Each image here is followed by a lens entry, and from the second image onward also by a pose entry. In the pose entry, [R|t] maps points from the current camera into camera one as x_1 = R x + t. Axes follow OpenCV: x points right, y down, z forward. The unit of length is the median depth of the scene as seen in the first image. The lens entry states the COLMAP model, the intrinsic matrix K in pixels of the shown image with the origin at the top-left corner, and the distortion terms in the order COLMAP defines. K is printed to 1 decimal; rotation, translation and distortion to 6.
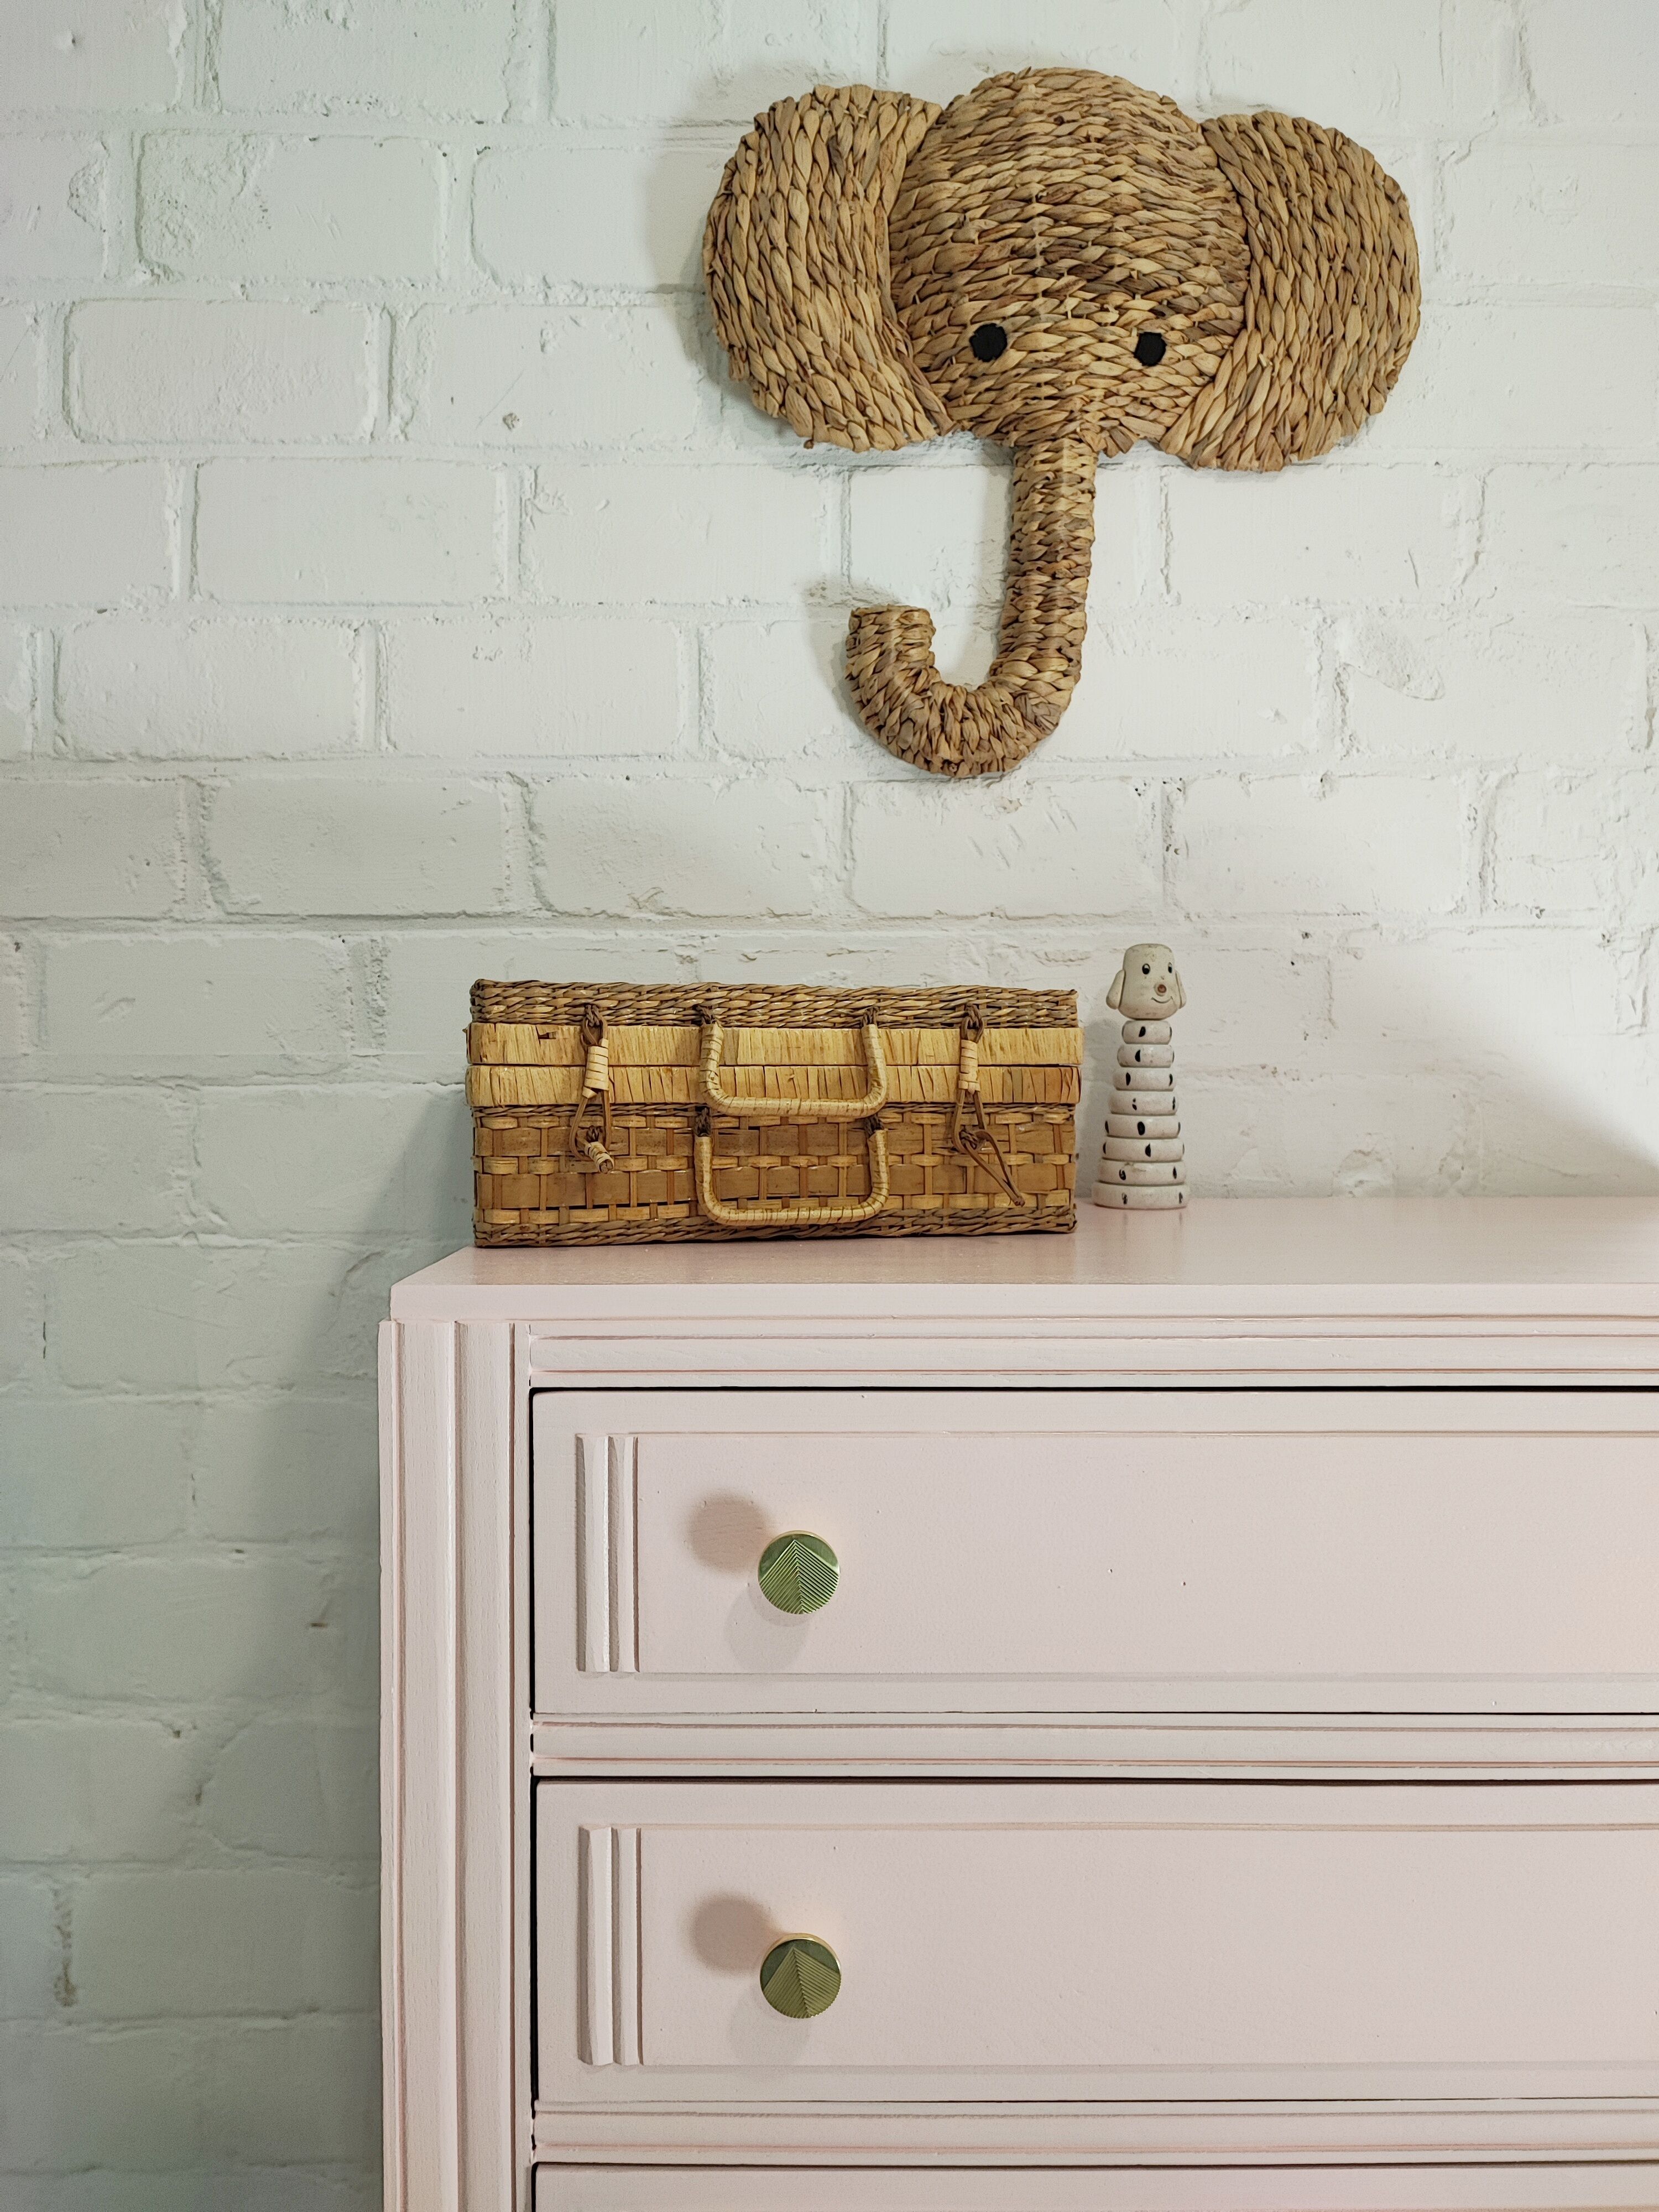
lens RADIAL K [[1612.2, 0, 829.5], [0, 1612.2, 1106.0], [0, 0, 1]] dist [0.057624, -0.084249]
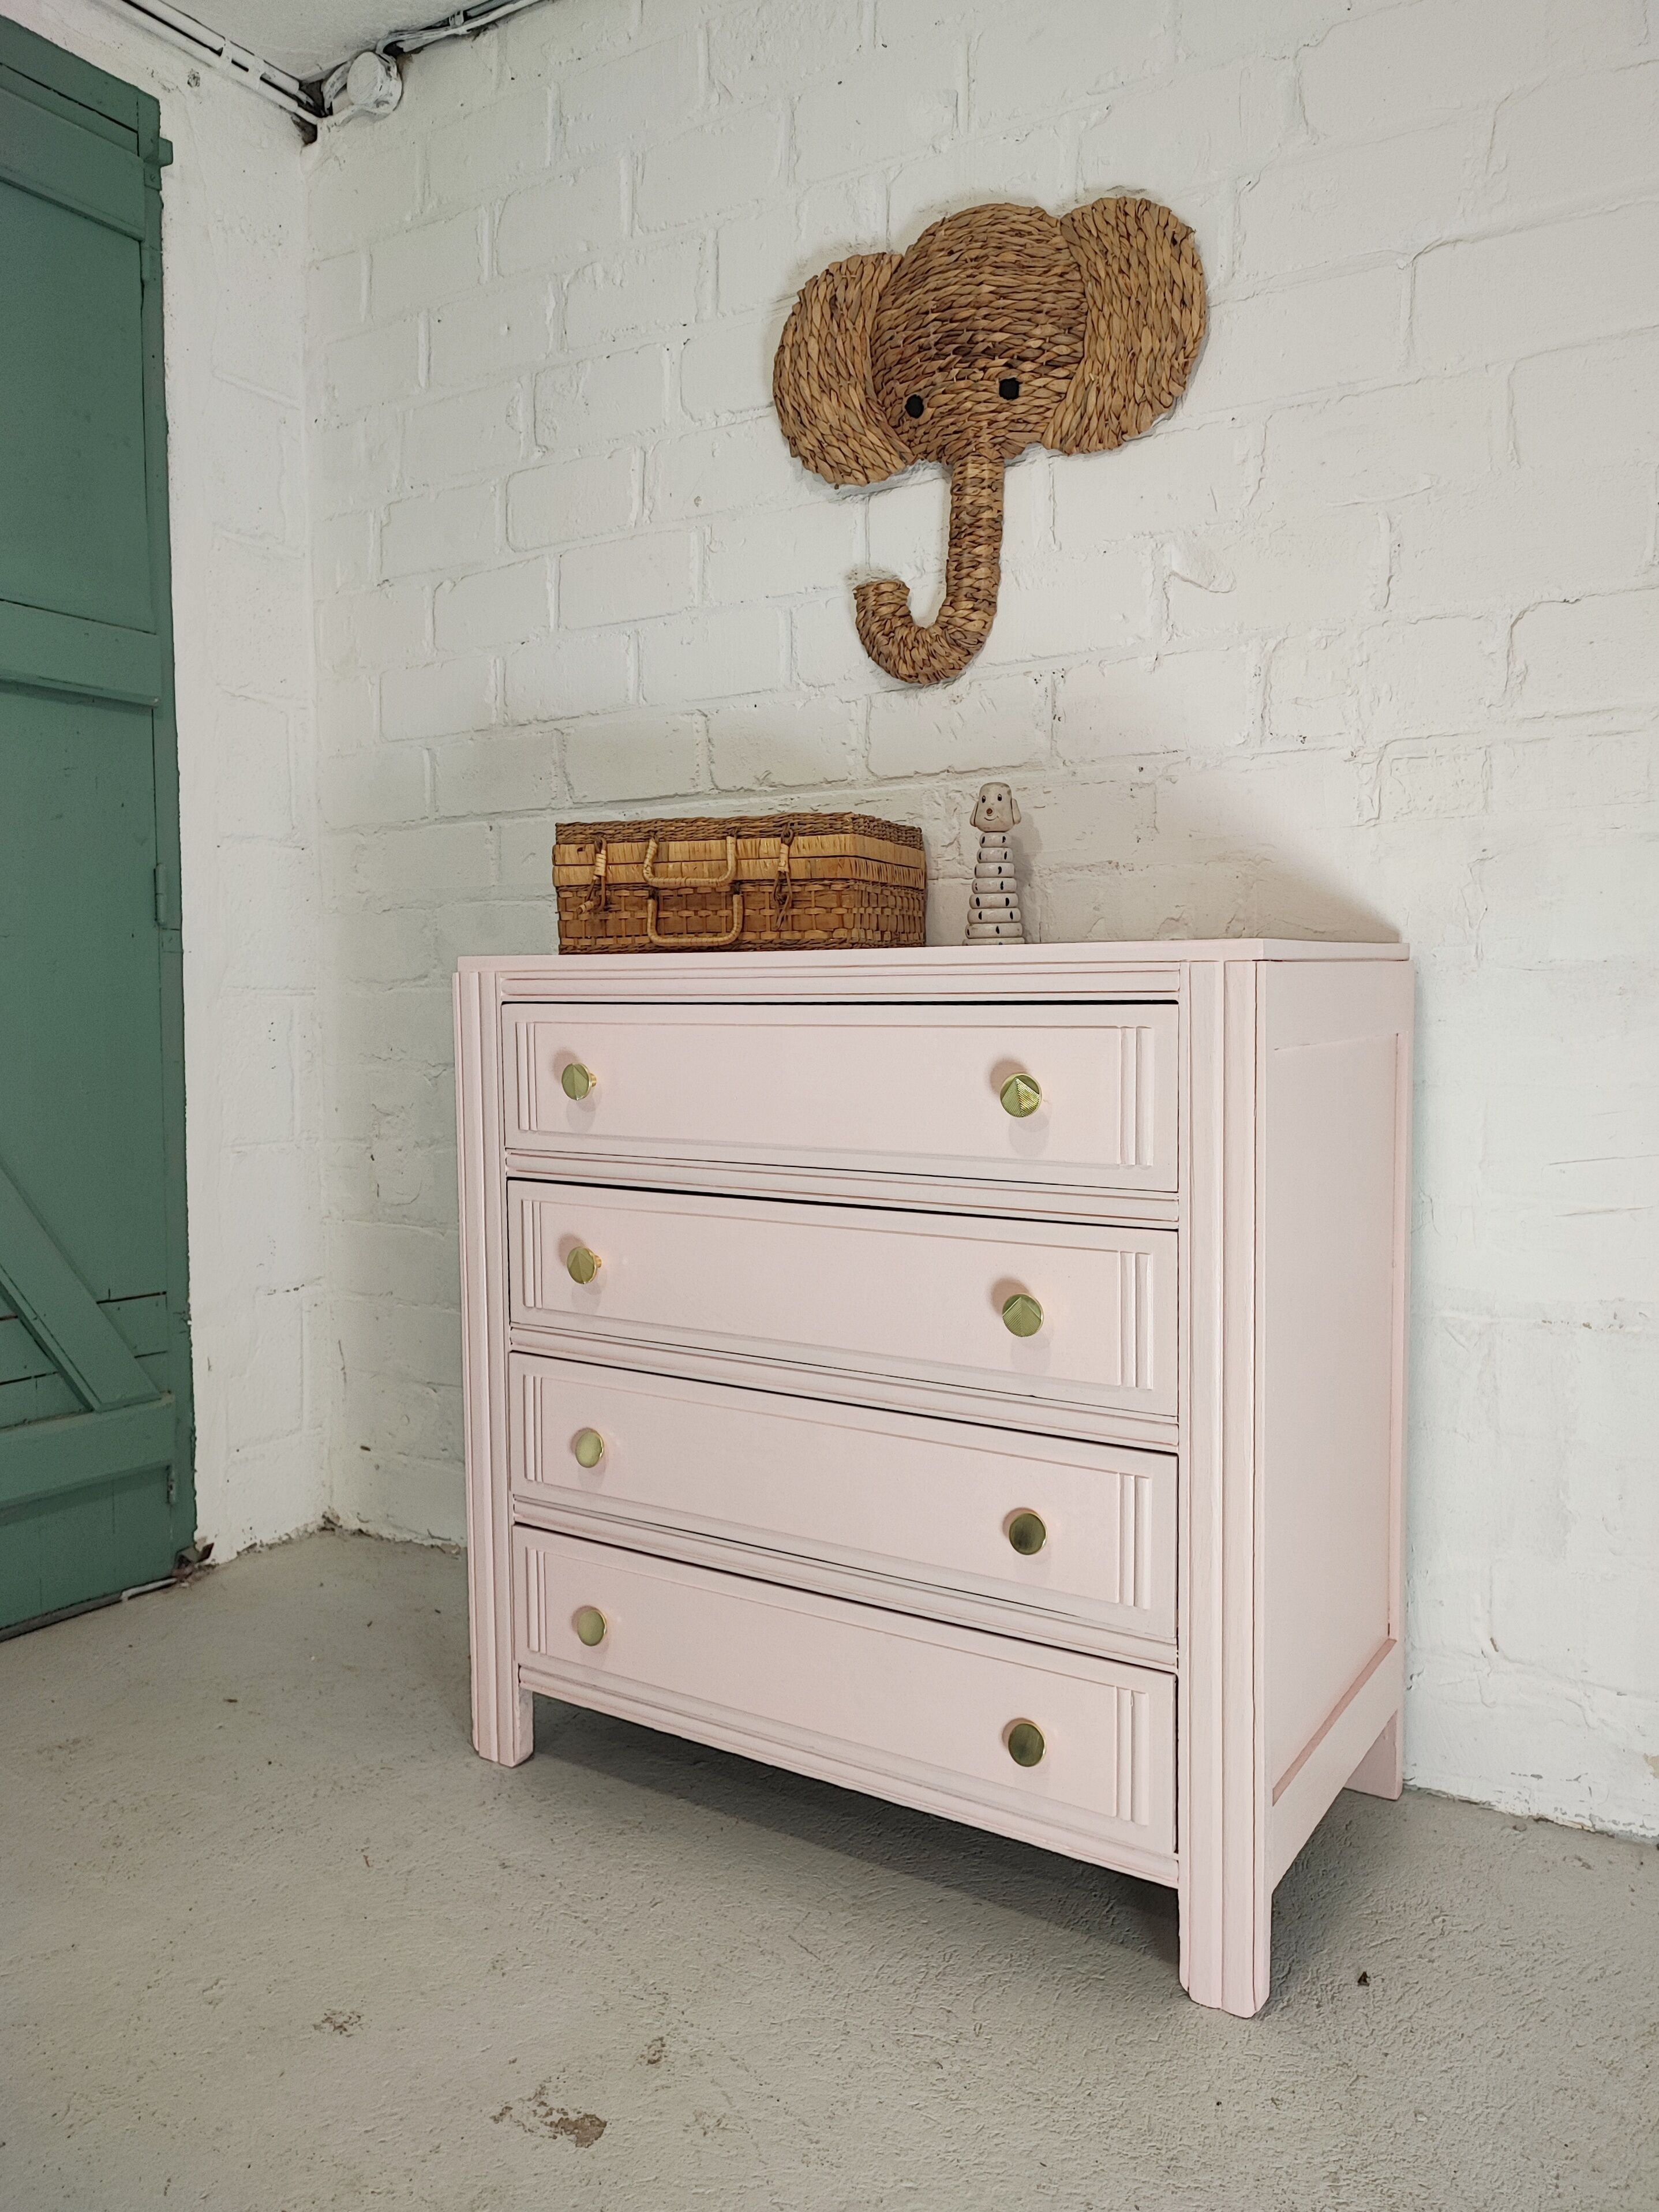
lens RADIAL K [[1612.1, 0, 829.5], [0, 1612.1, 1106.0], [0, 0, 1]] dist [0.057624, -0.084249]
pose [[0.837003, 0.037243, -0.545930, 0.896436], [-0.006366, 0.998276, 0.058341, 0.116792], [0.547162, -0.045356, 0.835797, -0.391667]]
